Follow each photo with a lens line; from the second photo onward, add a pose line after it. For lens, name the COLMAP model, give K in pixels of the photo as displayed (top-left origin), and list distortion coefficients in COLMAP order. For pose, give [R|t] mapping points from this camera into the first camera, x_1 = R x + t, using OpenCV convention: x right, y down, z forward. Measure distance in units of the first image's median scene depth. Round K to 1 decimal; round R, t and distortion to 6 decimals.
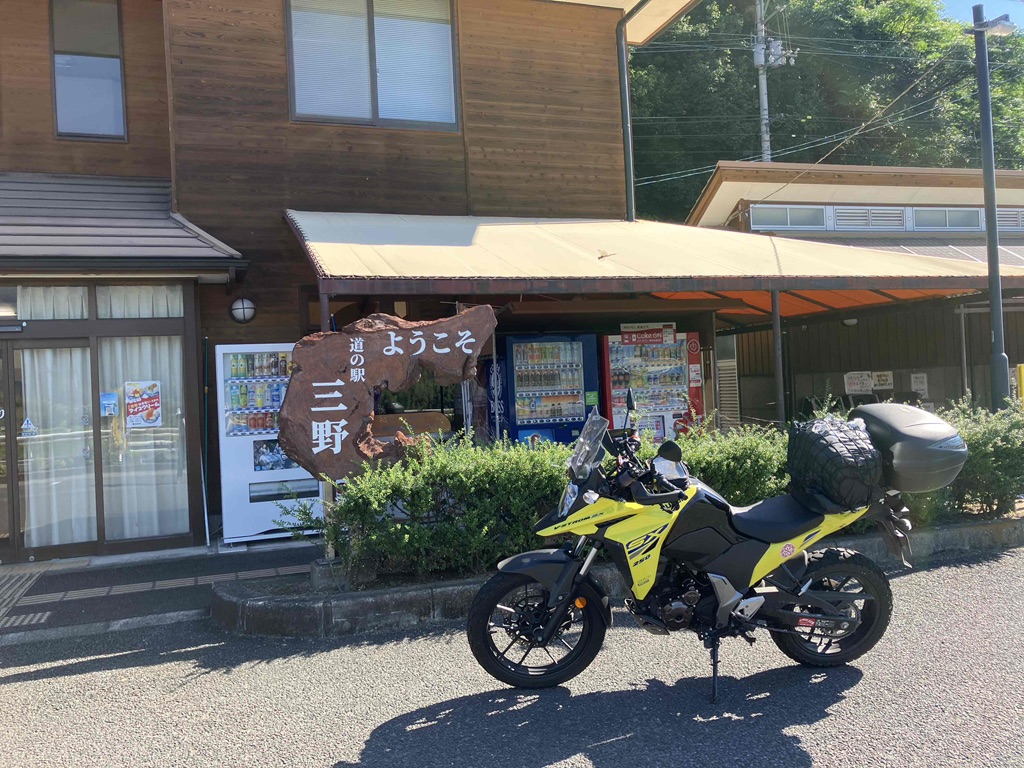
lens RADIAL K [[841.4, 0, 503.4], [0, 841.4, 367.7], [0, 0, 1]] dist [0.081354, -0.153118]
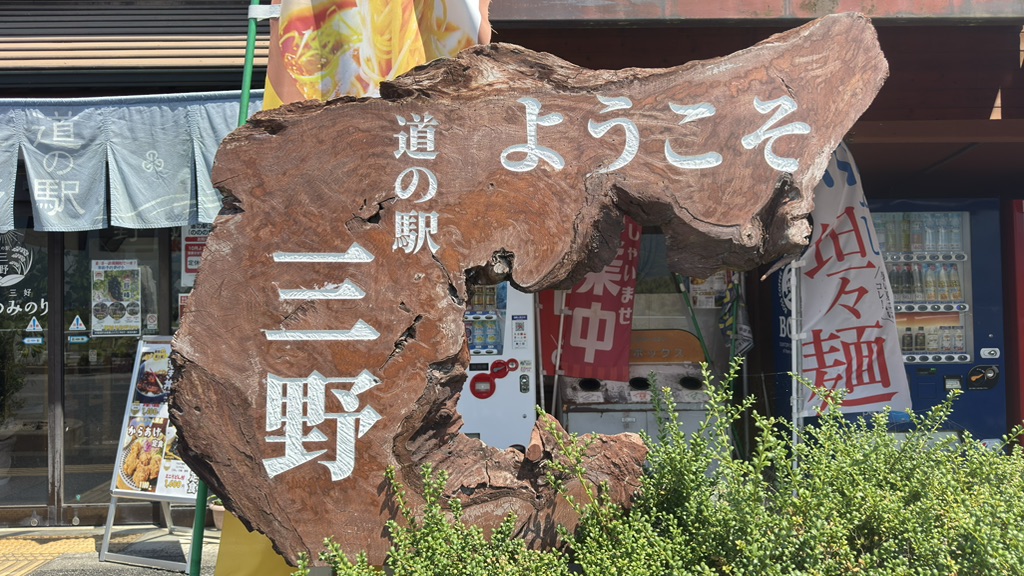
lens RADIAL K [[714.7, 0, 508.1], [0, 714.7, 286.6], [0, 0, 1]] dist [0.113575, -0.156839]
pose [[0.945908, 0.027770, -0.323245, -0.035428], [-0.023400, 0.999575, 0.017398, 0.015727], [0.323591, -0.008893, 0.946155, 0.507225]]
